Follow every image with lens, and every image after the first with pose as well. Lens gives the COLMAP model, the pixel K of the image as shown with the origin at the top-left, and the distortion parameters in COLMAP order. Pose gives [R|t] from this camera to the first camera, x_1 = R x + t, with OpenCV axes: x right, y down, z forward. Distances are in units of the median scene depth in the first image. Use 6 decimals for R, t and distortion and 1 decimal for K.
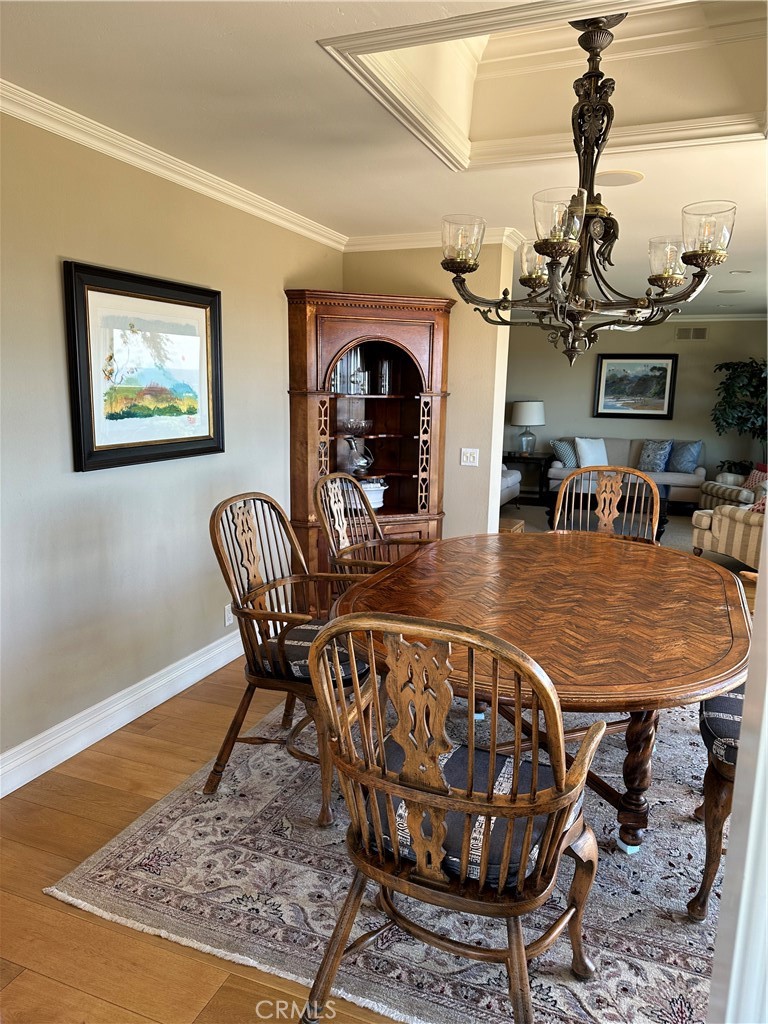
lens RADIAL K [[733.6, 0, 380.1], [0, 733.6, 525.2], [0, 0, 1]] dist [0.087181, -0.075373]
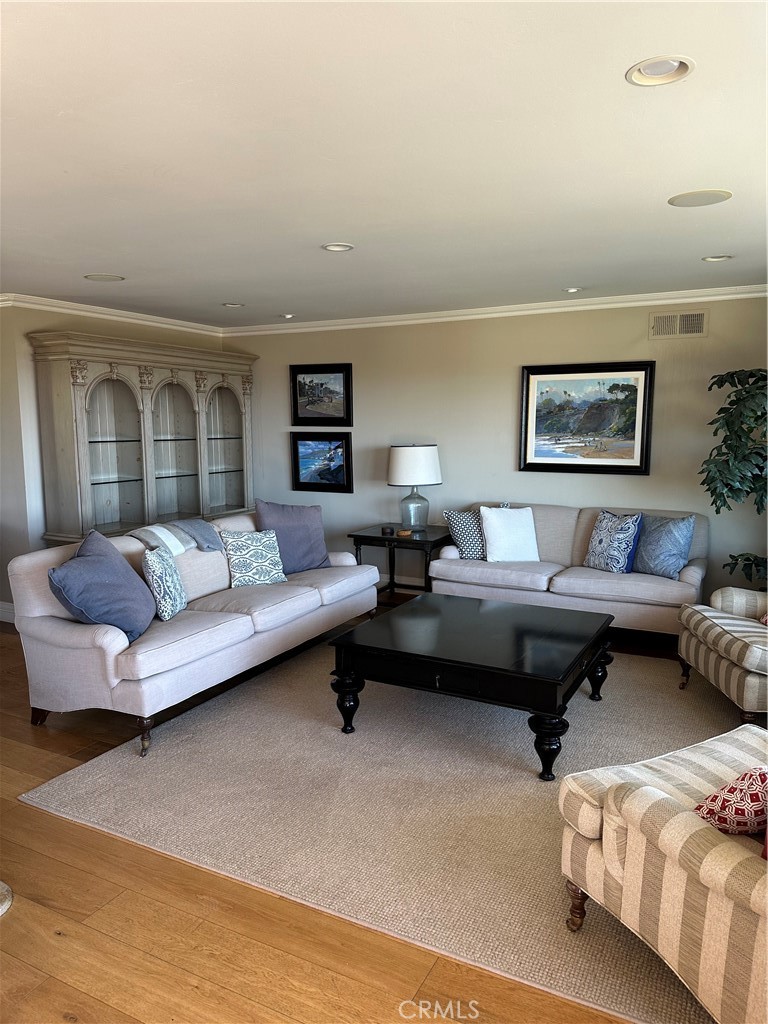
lens RADIAL K [[733.6, 0, 348.4], [0, 733.6, 525.7], [0, 0, 1]] dist [0.087181, -0.075373]
pose [[0.991872, -0.008376, -0.126965, 0.760415], [0.003080, 0.999119, -0.041850, -0.256130], [0.127203, 0.041119, 0.991024, 1.302844]]
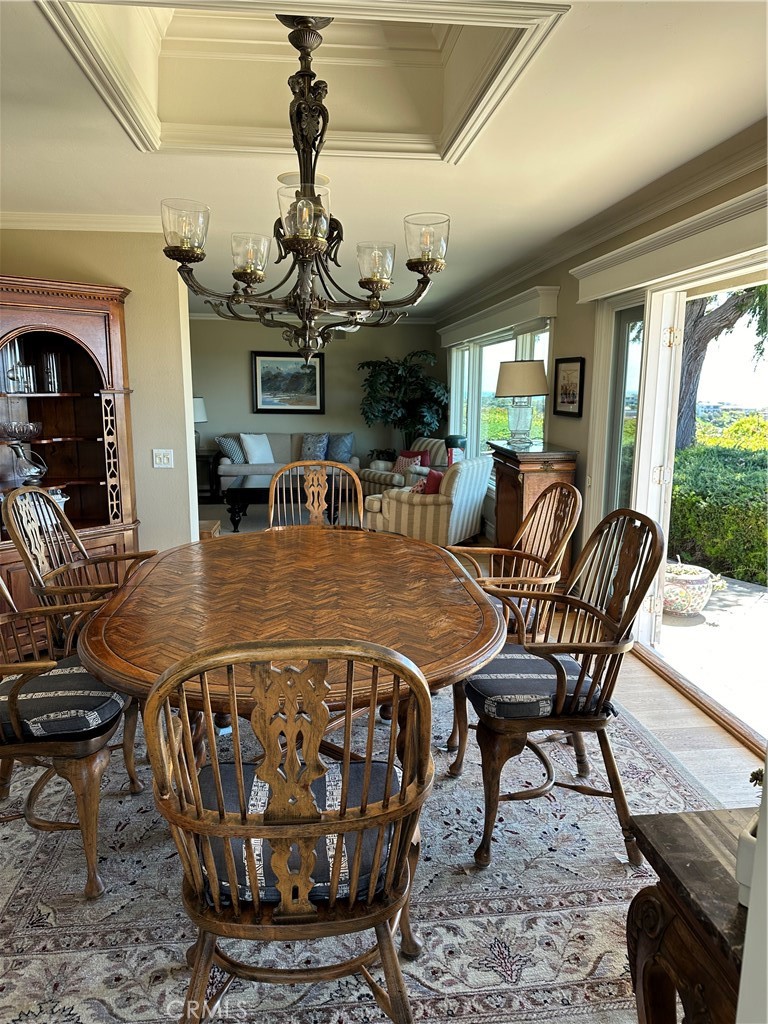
lens RADIAL K [[733.6, 0, 383.4], [0, 733.6, 522.5], [0, 0, 1]] dist [0.087181, -0.075373]
pose [[0.884651, -0.098488, 0.455733, -0.106750], [0.097829, 0.994887, 0.025104, -0.012544], [-0.455875, 0.022376, 0.889763, 0.053971]]
